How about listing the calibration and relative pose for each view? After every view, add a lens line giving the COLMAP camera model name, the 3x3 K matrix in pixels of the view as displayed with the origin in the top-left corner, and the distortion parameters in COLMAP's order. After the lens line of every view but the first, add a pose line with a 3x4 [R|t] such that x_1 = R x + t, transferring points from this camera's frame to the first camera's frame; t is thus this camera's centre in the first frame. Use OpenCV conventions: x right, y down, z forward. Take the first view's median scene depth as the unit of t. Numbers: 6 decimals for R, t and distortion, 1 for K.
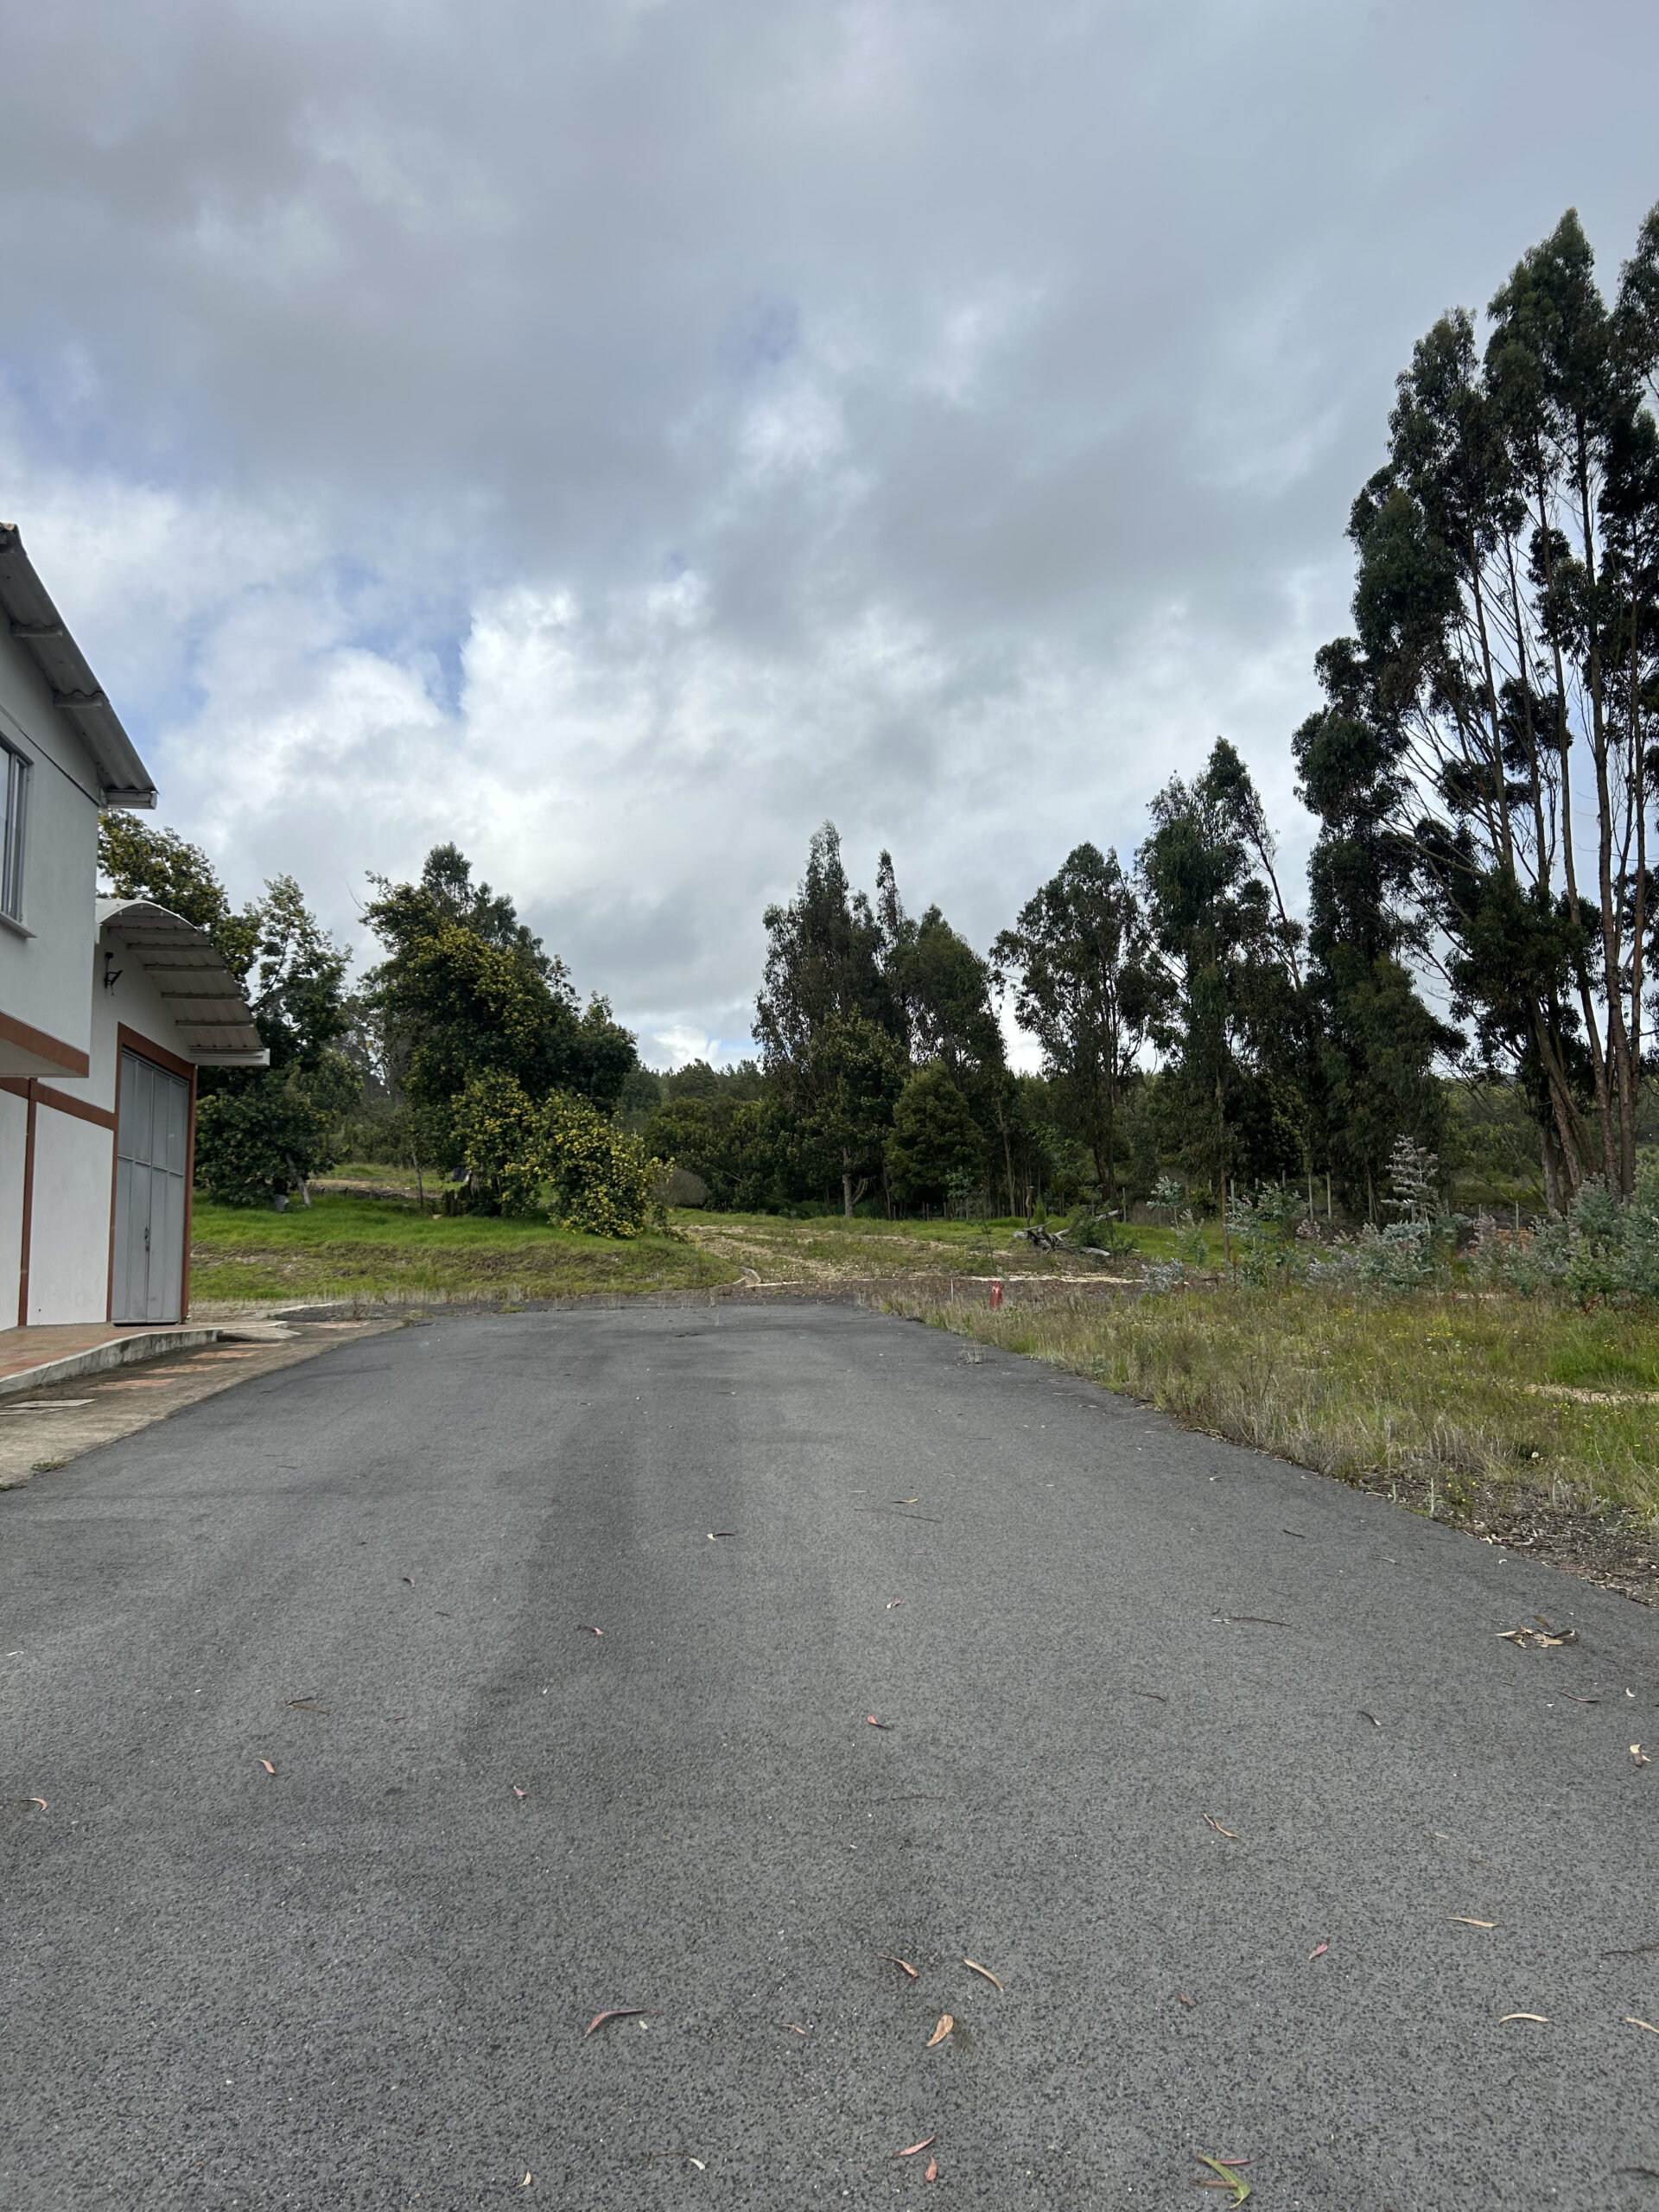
lens RADIAL K [[1551.7, 0, 829.5], [0, 1551.7, 1106.0], [0, 0, 1]] dist [-0.064921, -0.000363]
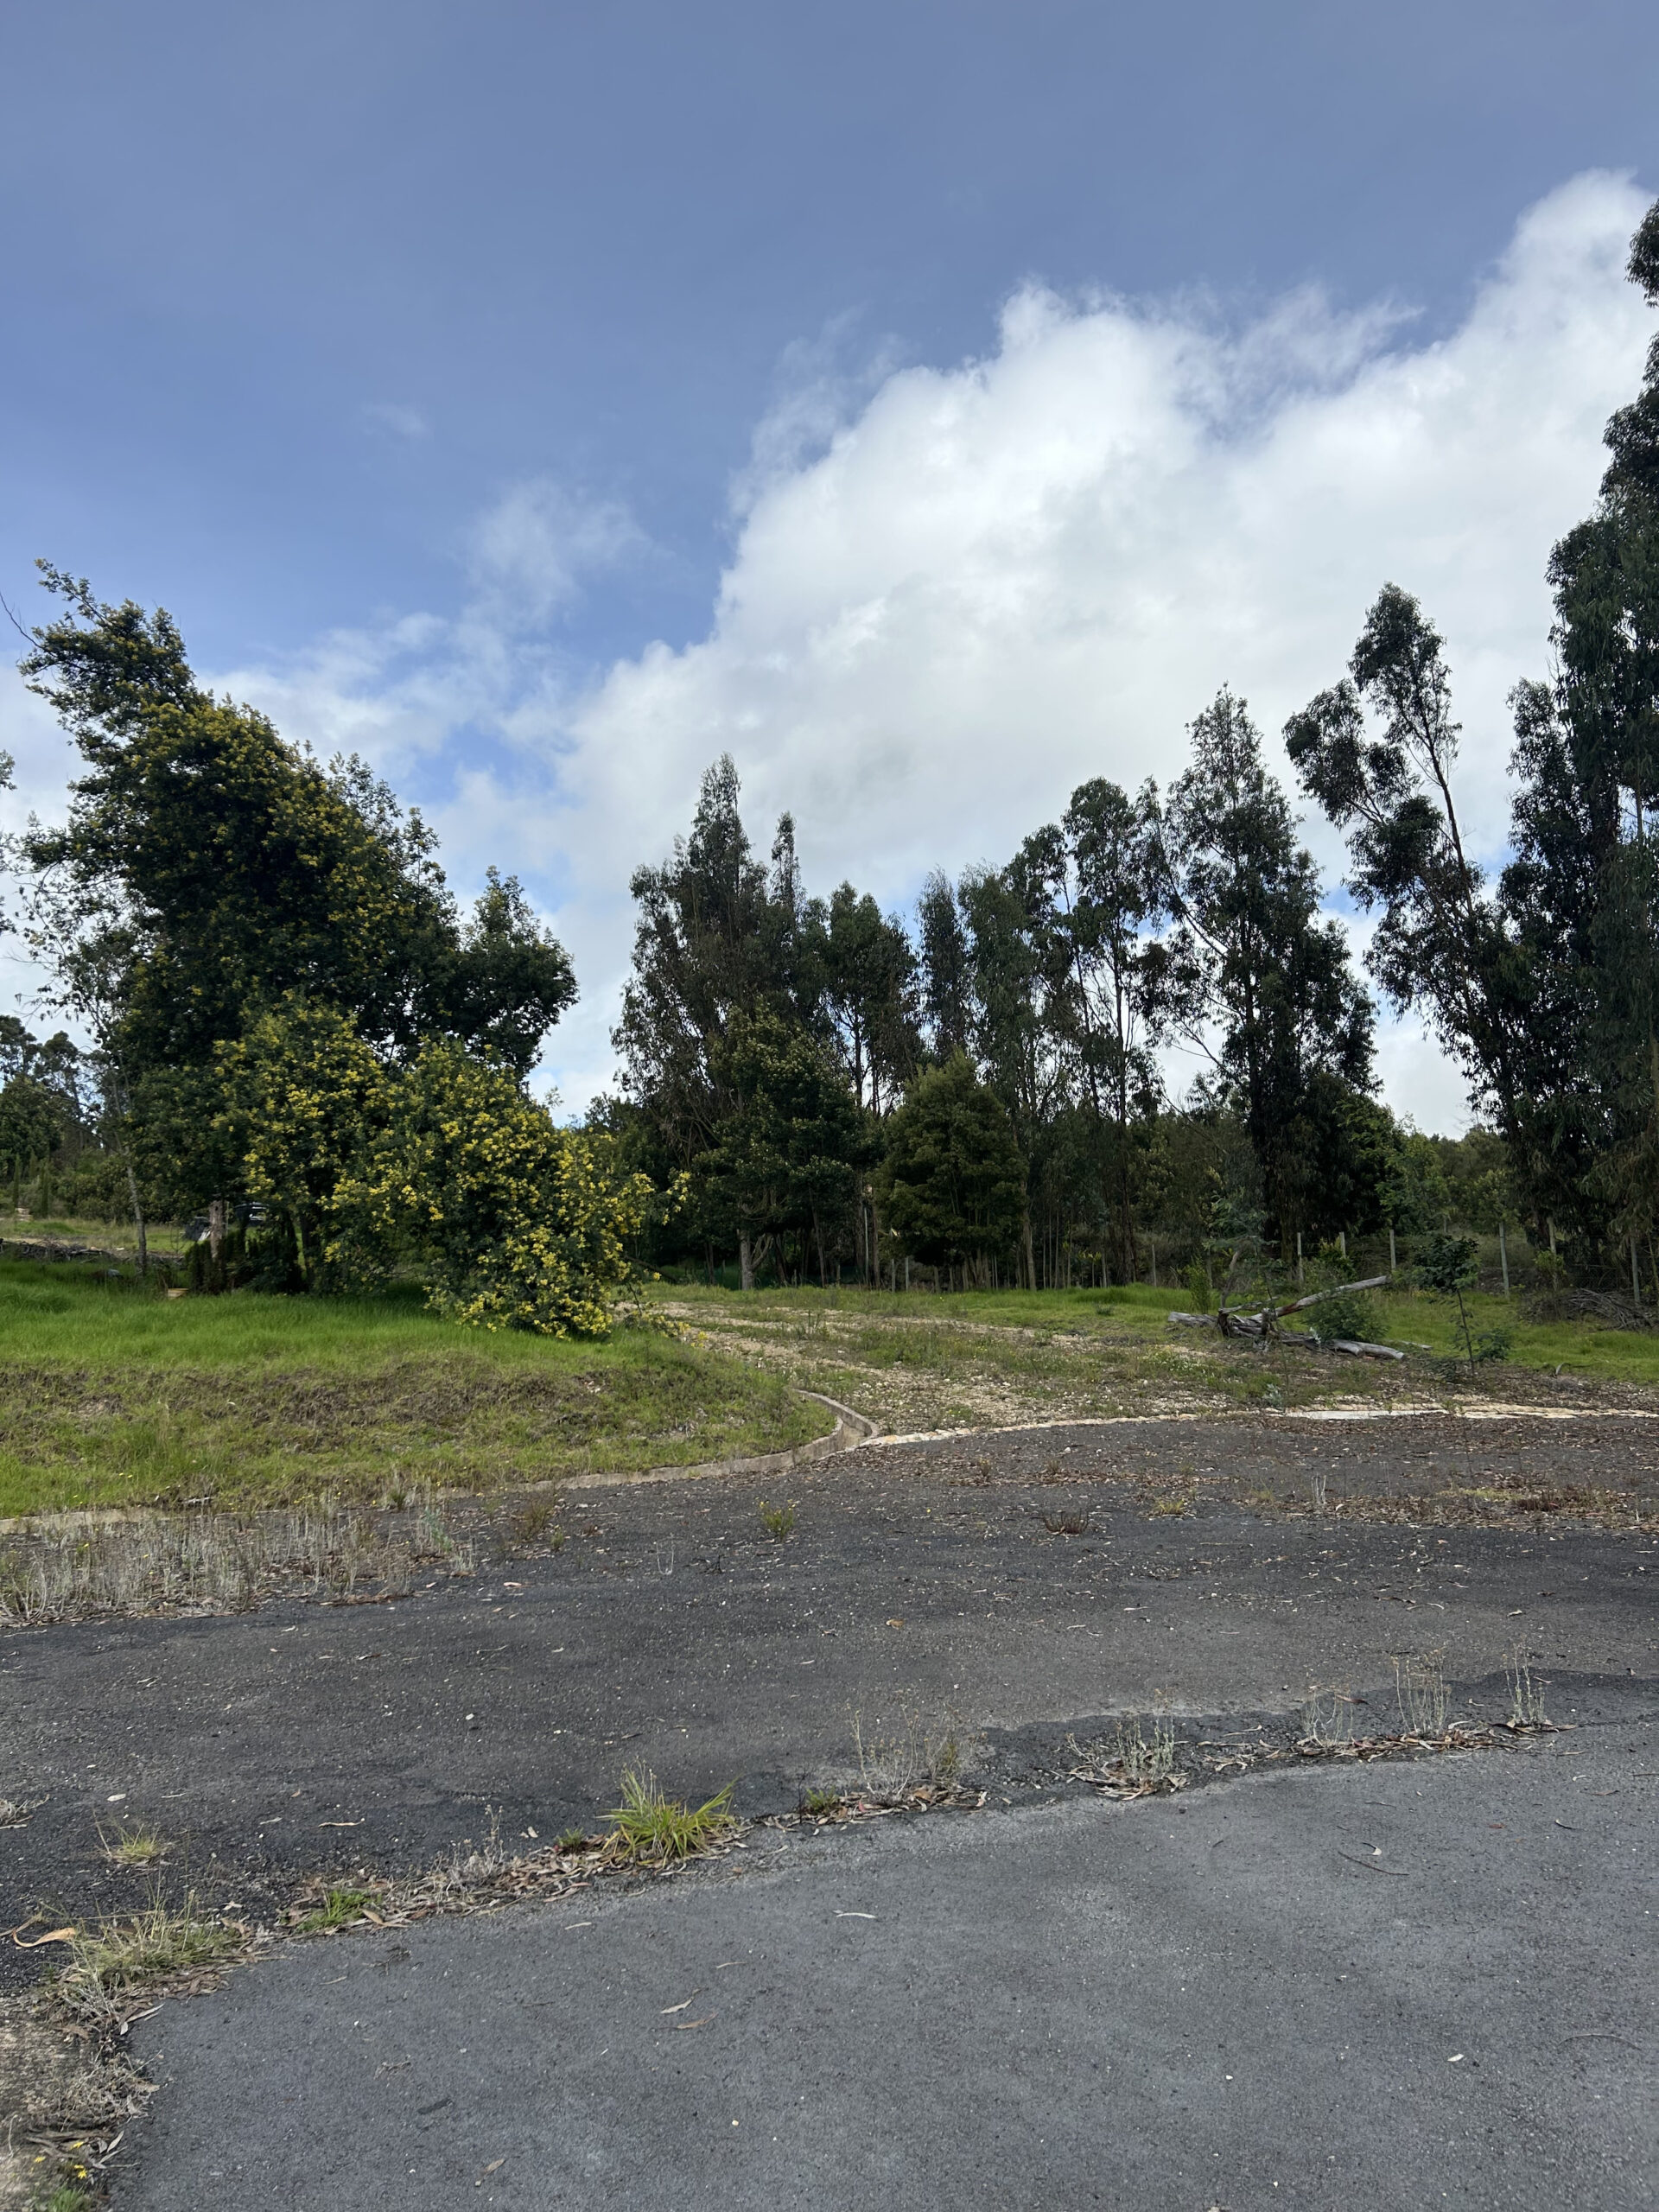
lens RADIAL K [[1551.7, 0, 829.5], [0, 1551.7, 1106.0], [0, 0, 1]] dist [-0.064921, -0.000363]
pose [[0.986515, 0.011900, 0.163239, -0.130965], [-0.004841, 0.999038, -0.043576, 0.032263], [-0.163600, 0.042198, 0.985624, 0.487400]]
